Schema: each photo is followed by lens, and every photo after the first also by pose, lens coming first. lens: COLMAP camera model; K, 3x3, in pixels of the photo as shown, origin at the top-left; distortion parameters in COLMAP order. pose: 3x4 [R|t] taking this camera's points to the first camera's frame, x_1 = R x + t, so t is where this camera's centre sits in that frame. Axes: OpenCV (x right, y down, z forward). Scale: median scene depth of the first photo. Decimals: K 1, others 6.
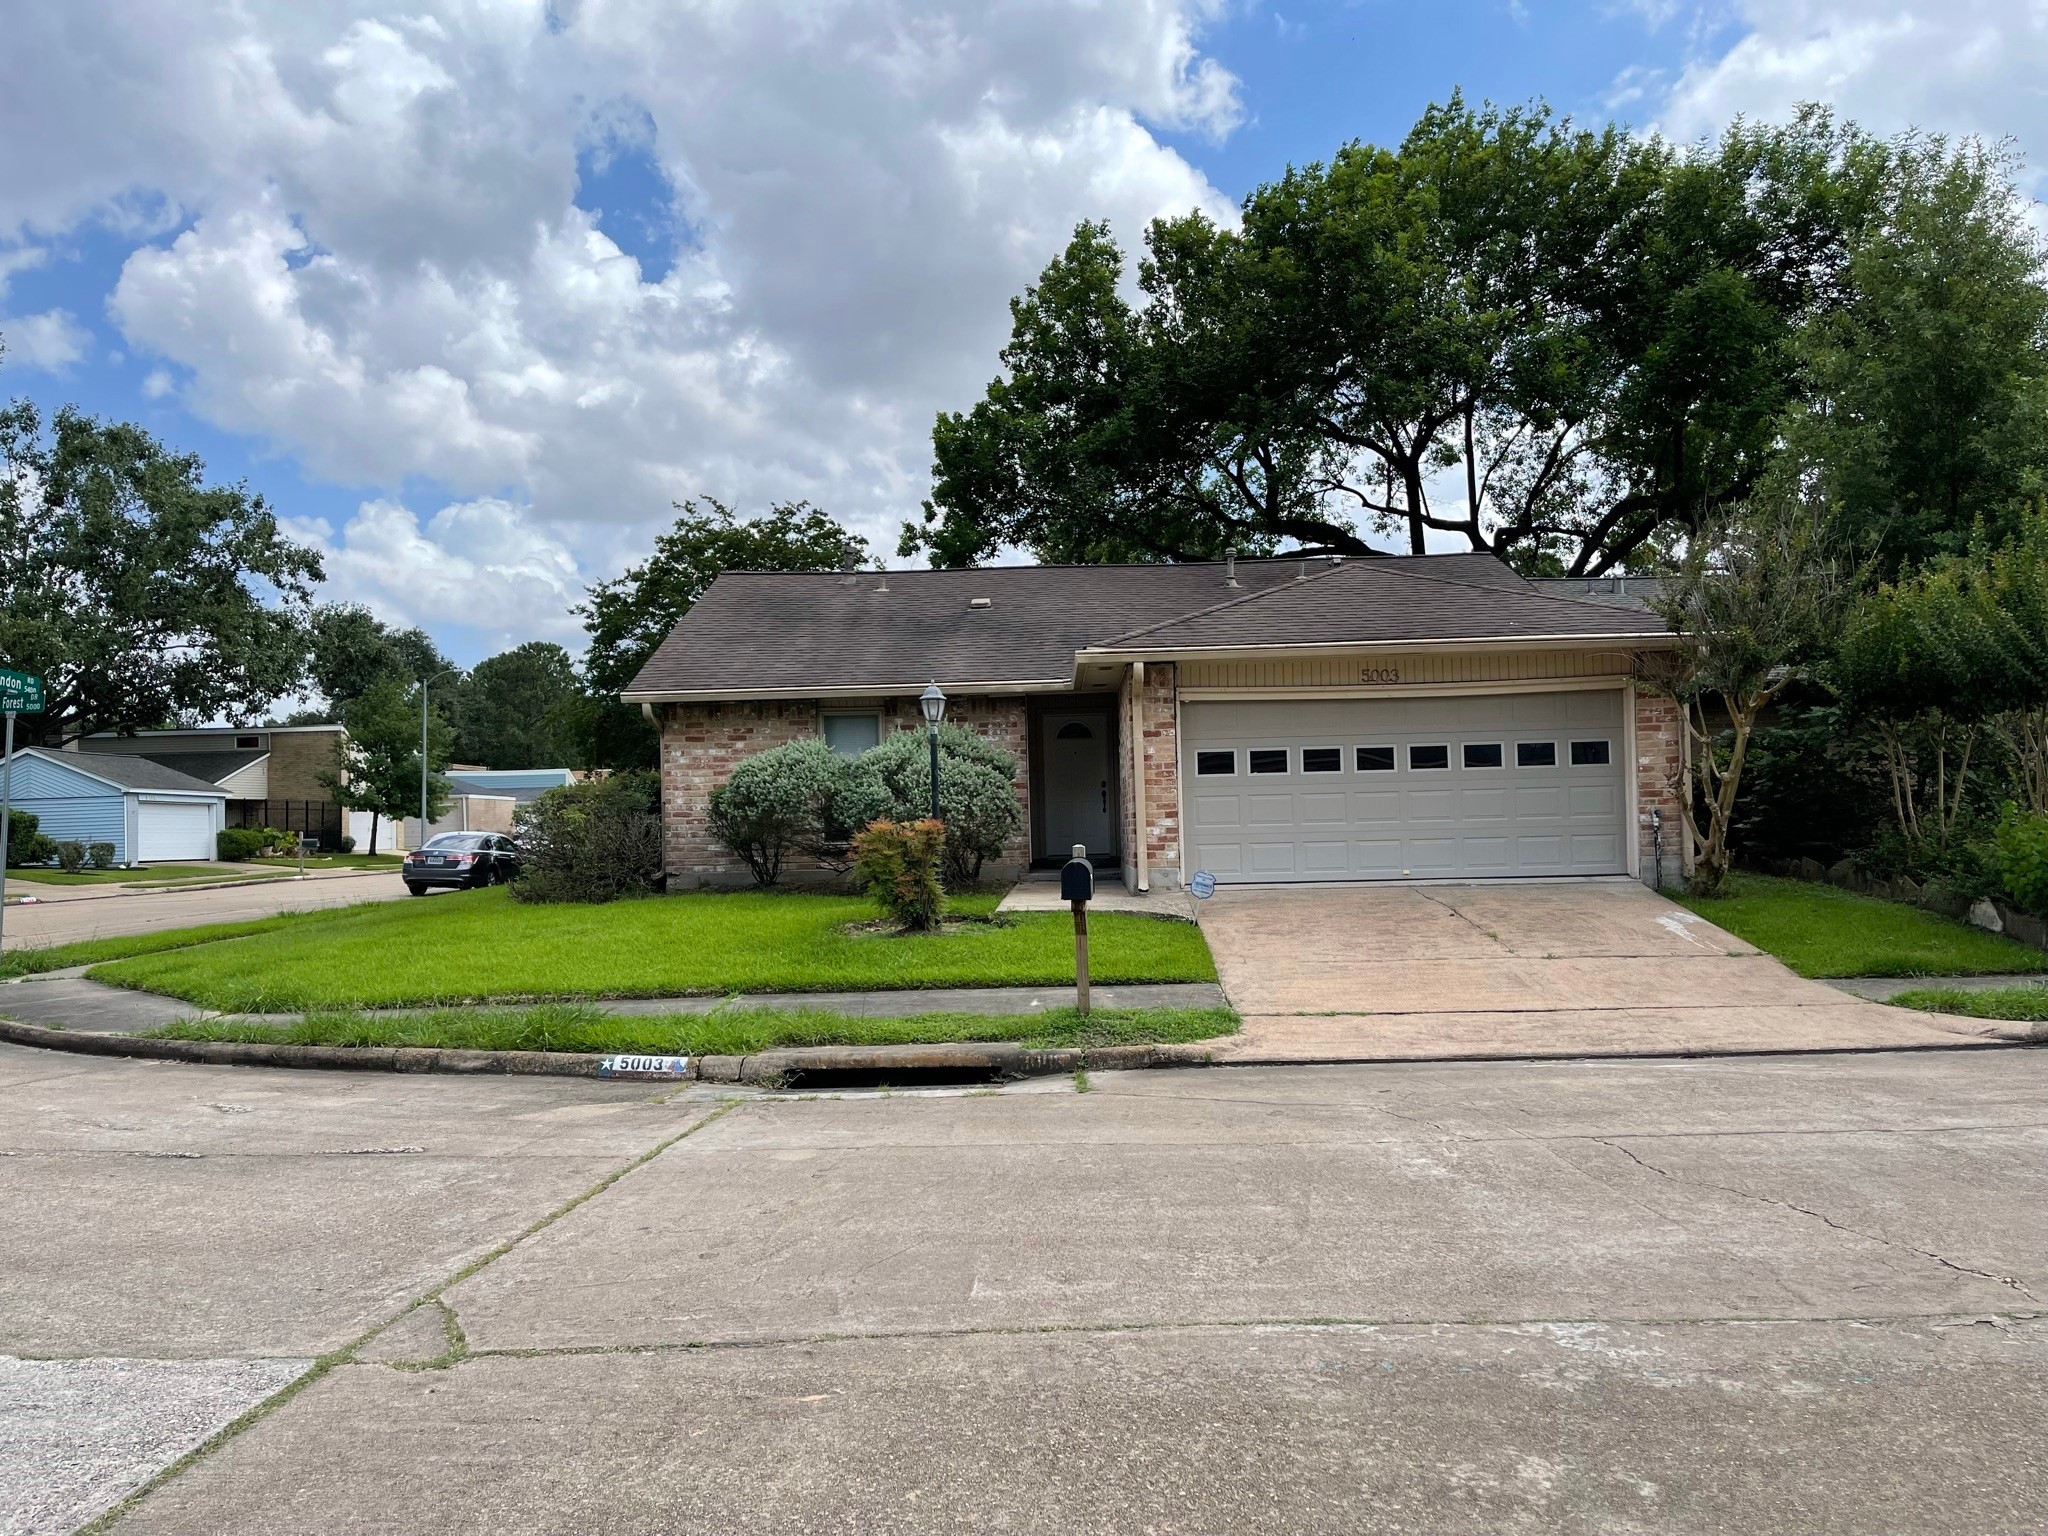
lens RADIAL K [[1550.2, 0, 1024.0], [0, 1550.2, 768.0], [0, 0, 1]] dist [0.040665, -0.047556]
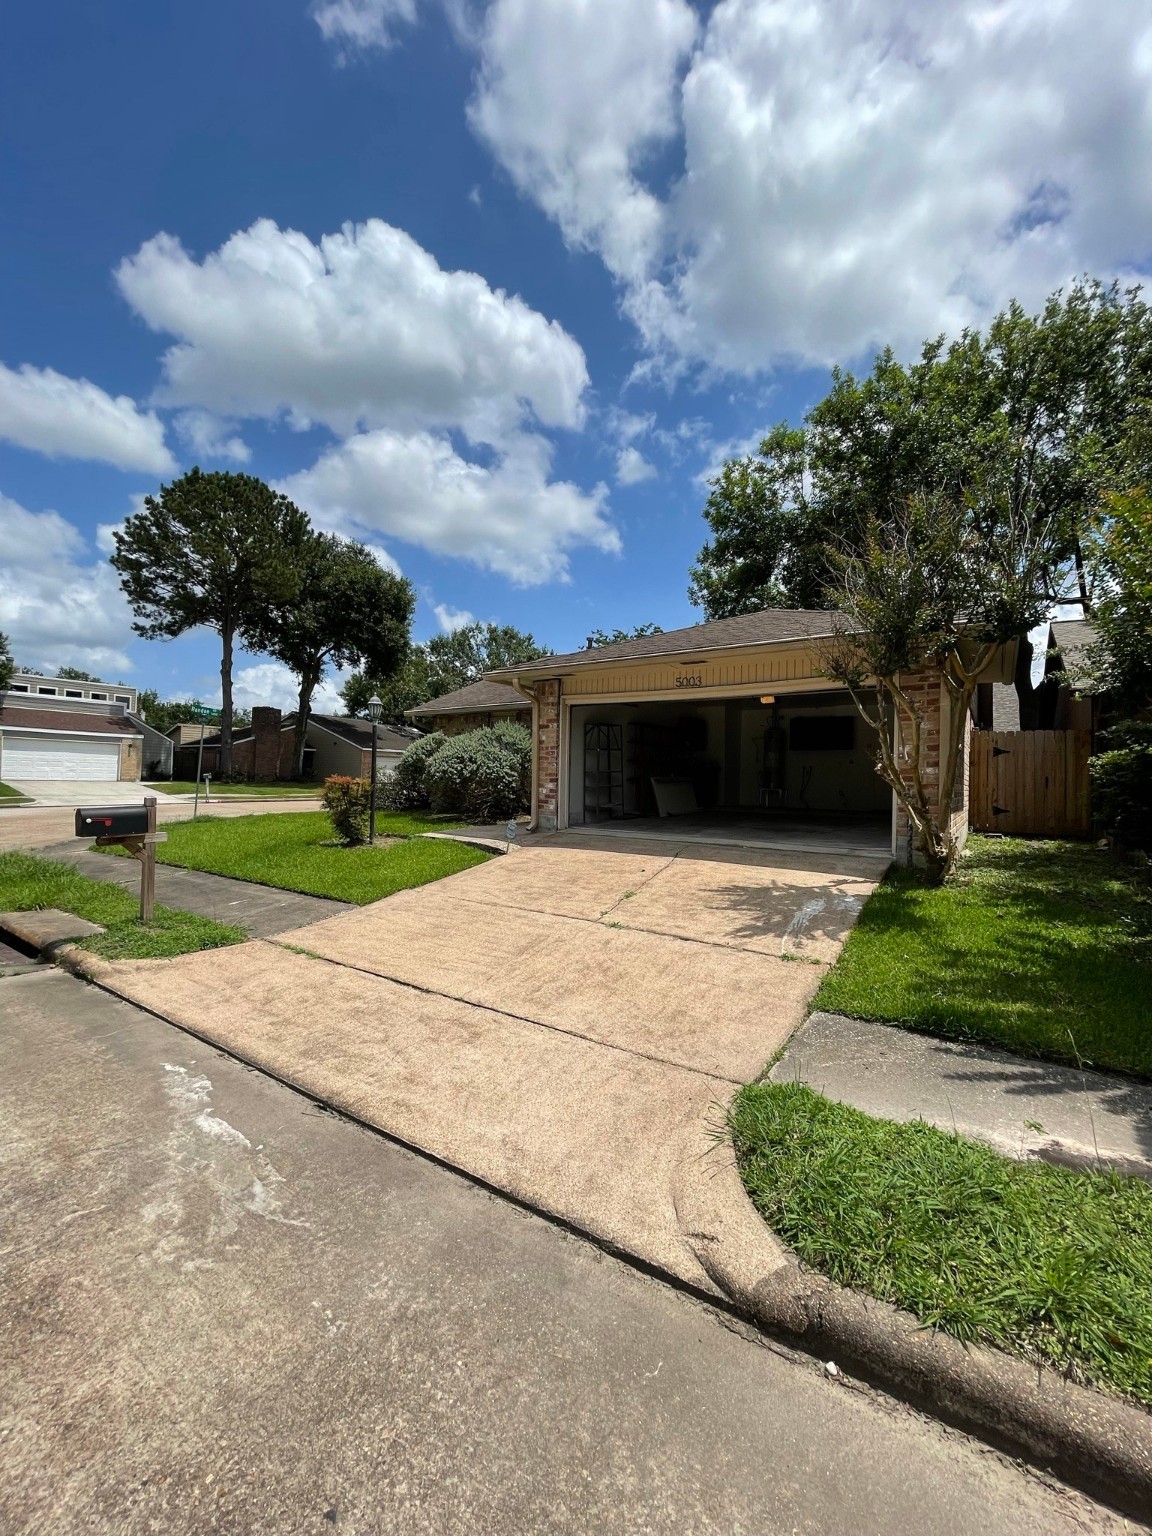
lens RADIAL K [[617.6, 0, 569.5], [0, 617.6, 759.9], [0, 0, 1]] dist [-0.002022, 0.000008]
pose [[0.841003, 0.022508, -0.540562, 0.429336], [-0.019767, 0.999745, 0.010873, 0.003562], [0.540669, 0.001541, 0.841234, 0.505660]]
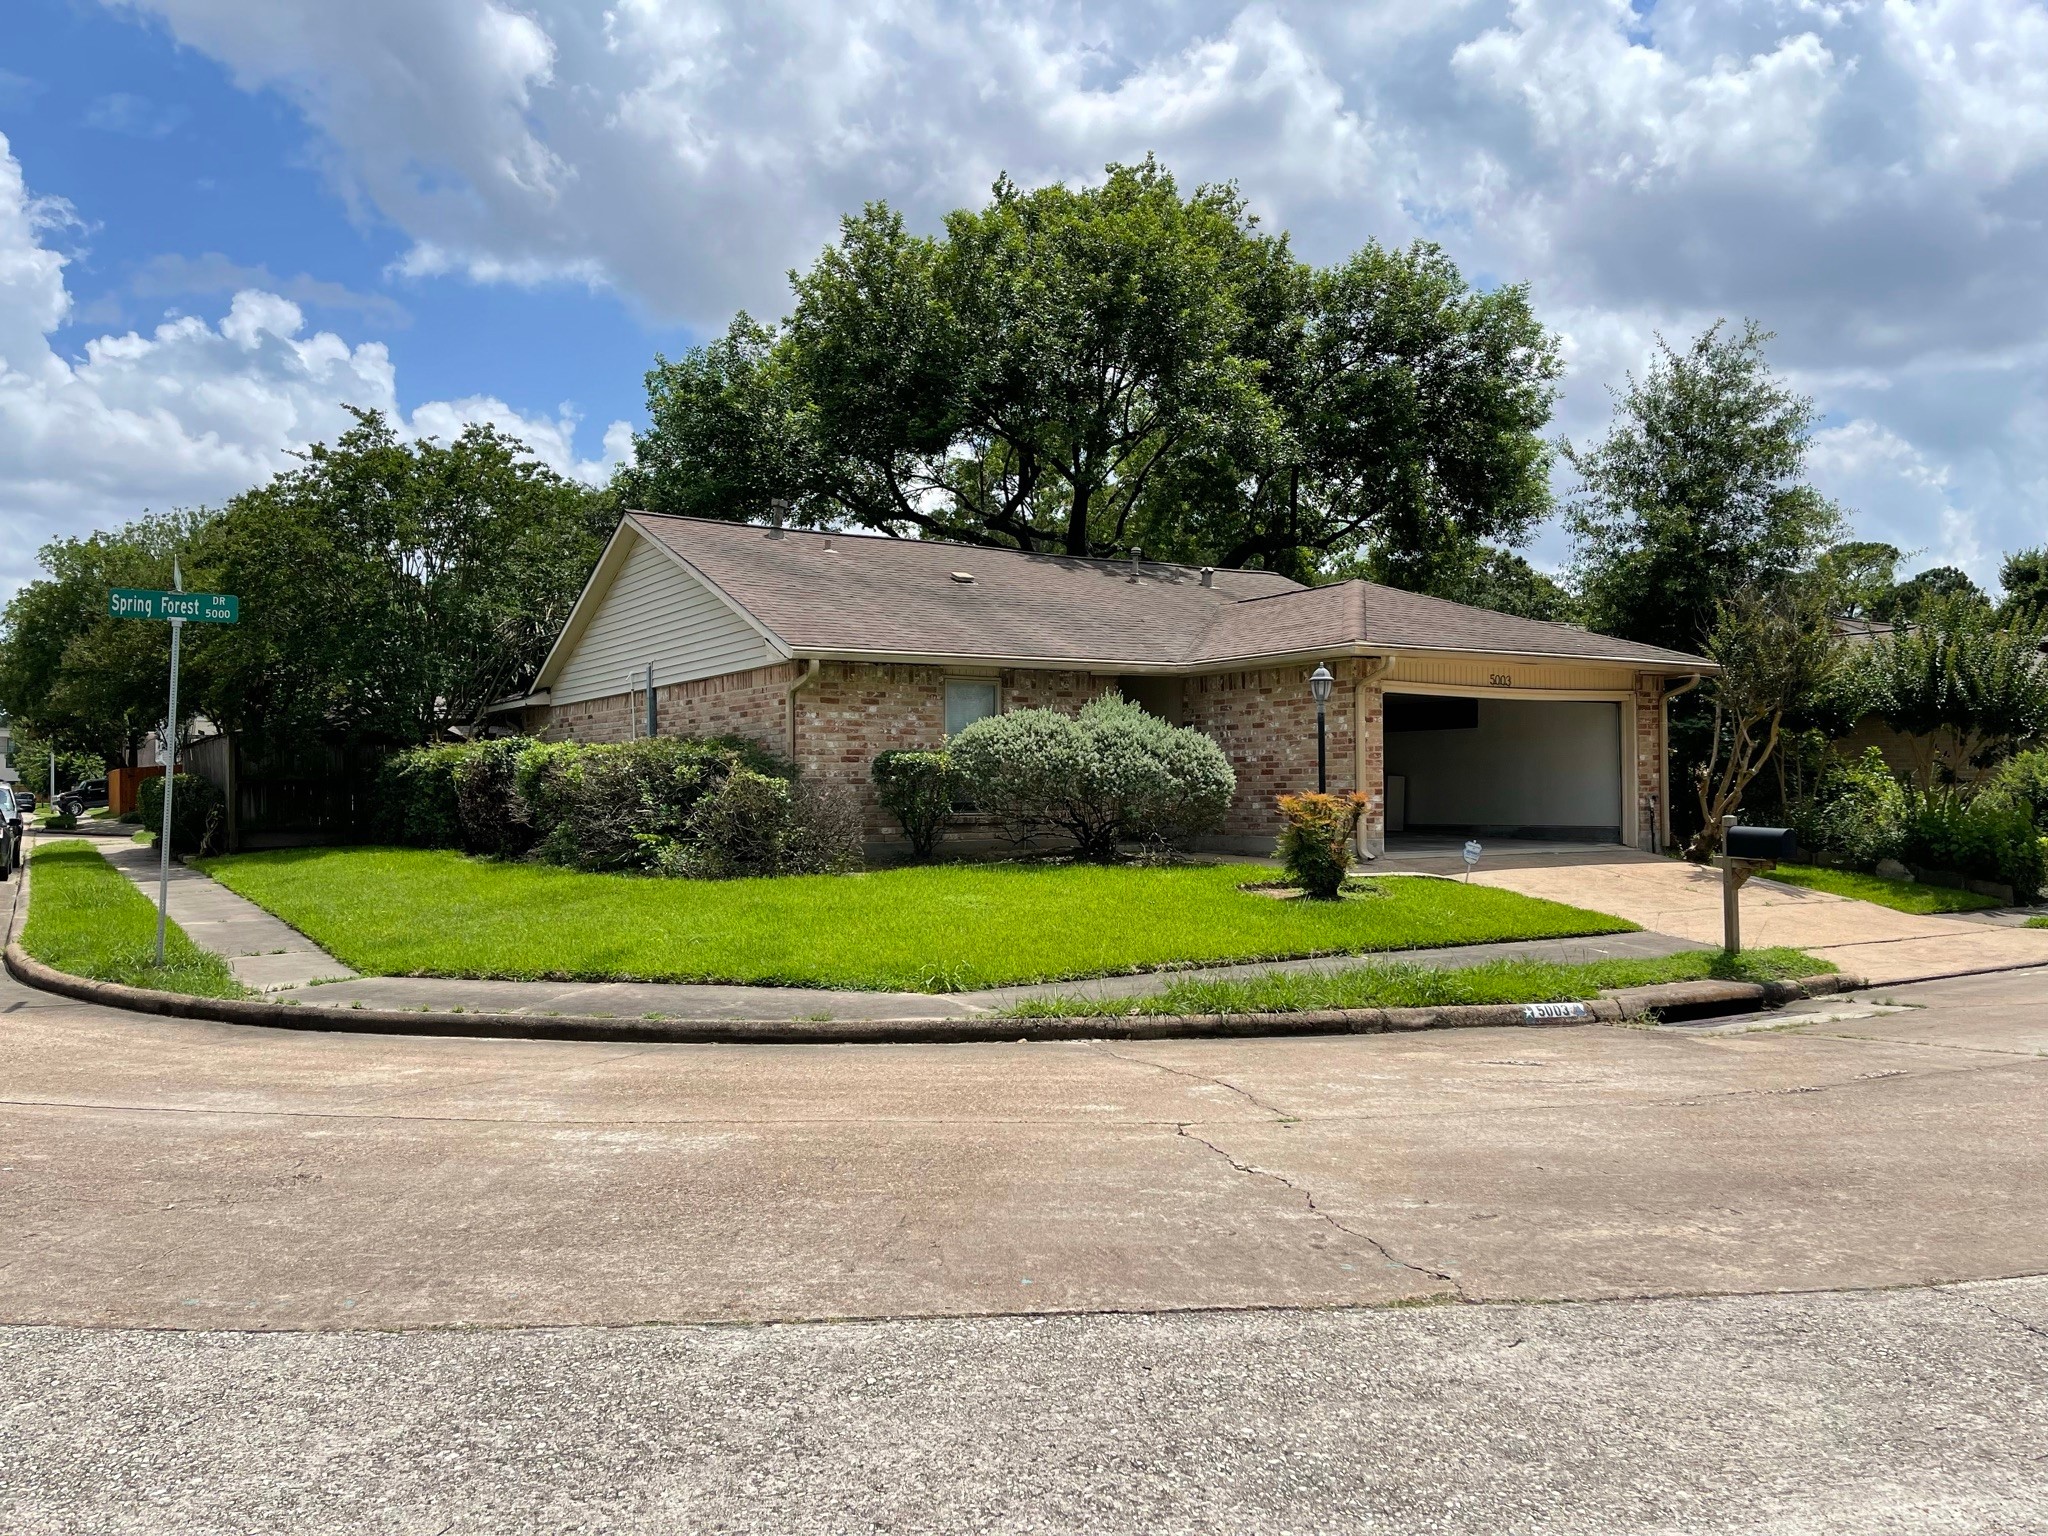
lens RADIAL K [[1550.2, 0, 1024.0], [0, 1550.2, 768.0], [0, 0, 1]] dist [0.040665, -0.047556]
pose [[0.840762, 0.028220, 0.540670, -0.738421], [-0.033968, 0.999423, 0.000658, 0.020761], [-0.540339, -0.018919, 0.841235, 0.183437]]
